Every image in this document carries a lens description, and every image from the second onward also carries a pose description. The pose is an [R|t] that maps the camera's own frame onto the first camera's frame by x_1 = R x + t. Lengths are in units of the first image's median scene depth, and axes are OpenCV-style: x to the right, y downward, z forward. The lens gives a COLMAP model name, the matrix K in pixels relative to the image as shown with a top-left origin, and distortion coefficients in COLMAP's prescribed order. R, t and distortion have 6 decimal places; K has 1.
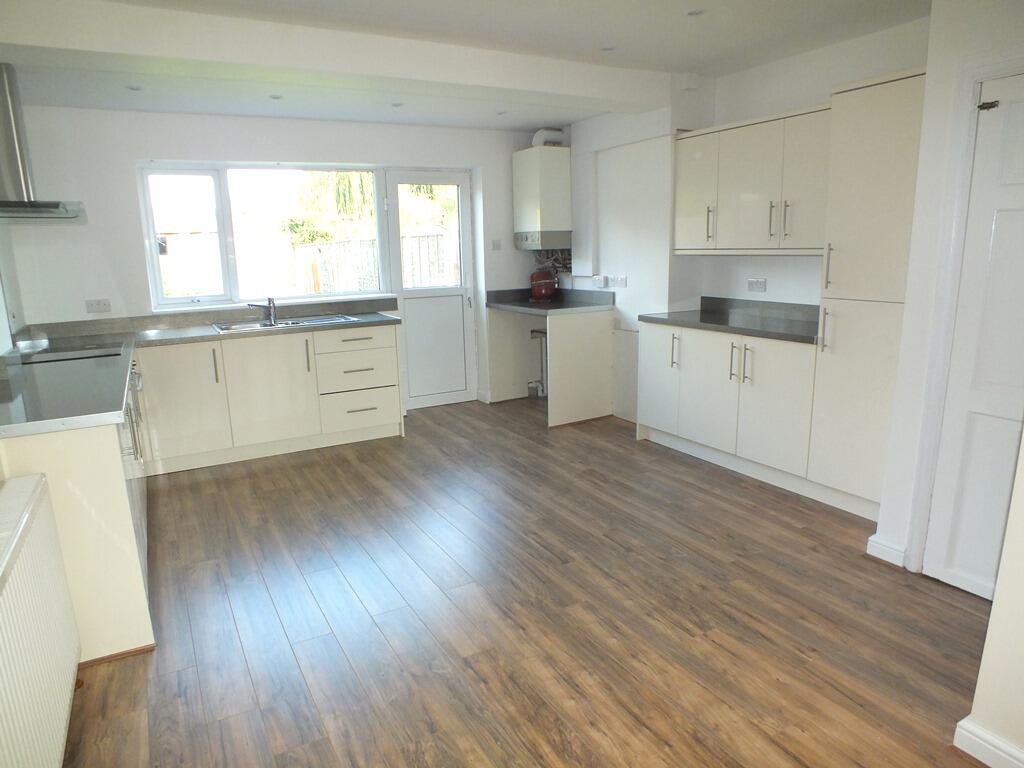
lens RADIAL K [[660.0, 0, 509.2], [0, 660.0, 403.0], [0, 0, 1]] dist [-0.067549, 0.016130]
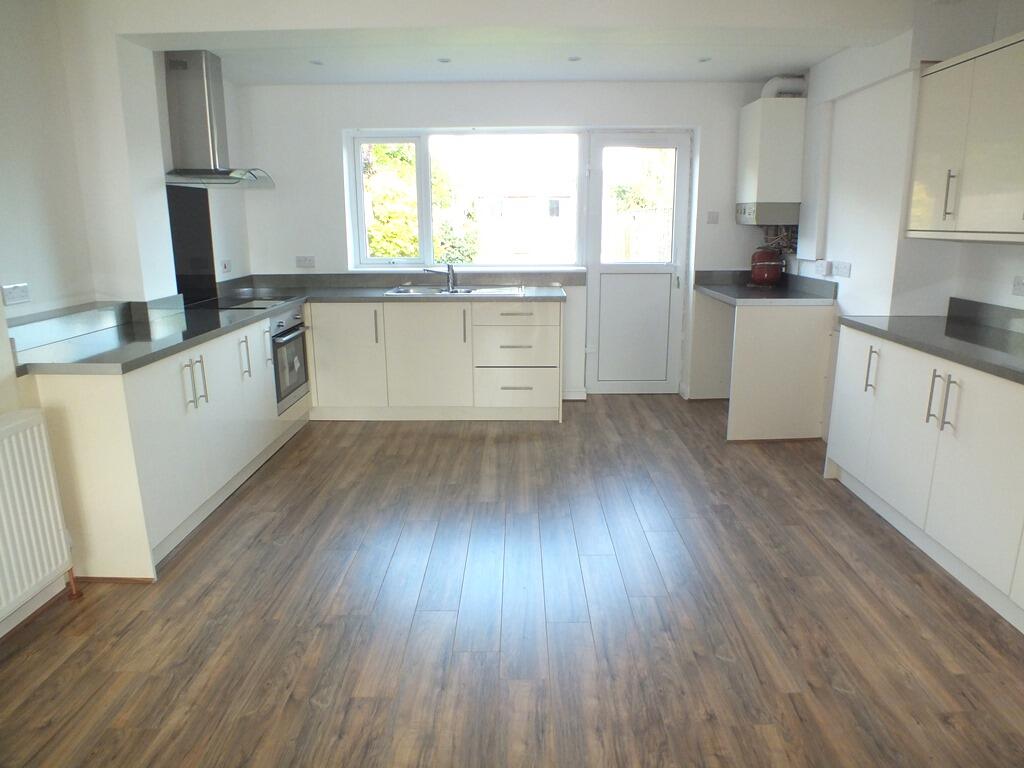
lens RADIAL K [[660.0, 0, 511.7], [0, 660.0, 379.7], [0, 0, 1]] dist [-0.067549, 0.016130]
pose [[0.869643, 0.135858, -0.474619, 0.221635], [-0.130351, 0.990461, 0.044675, -0.043365], [0.476161, 0.023015, 0.879057, 0.163263]]
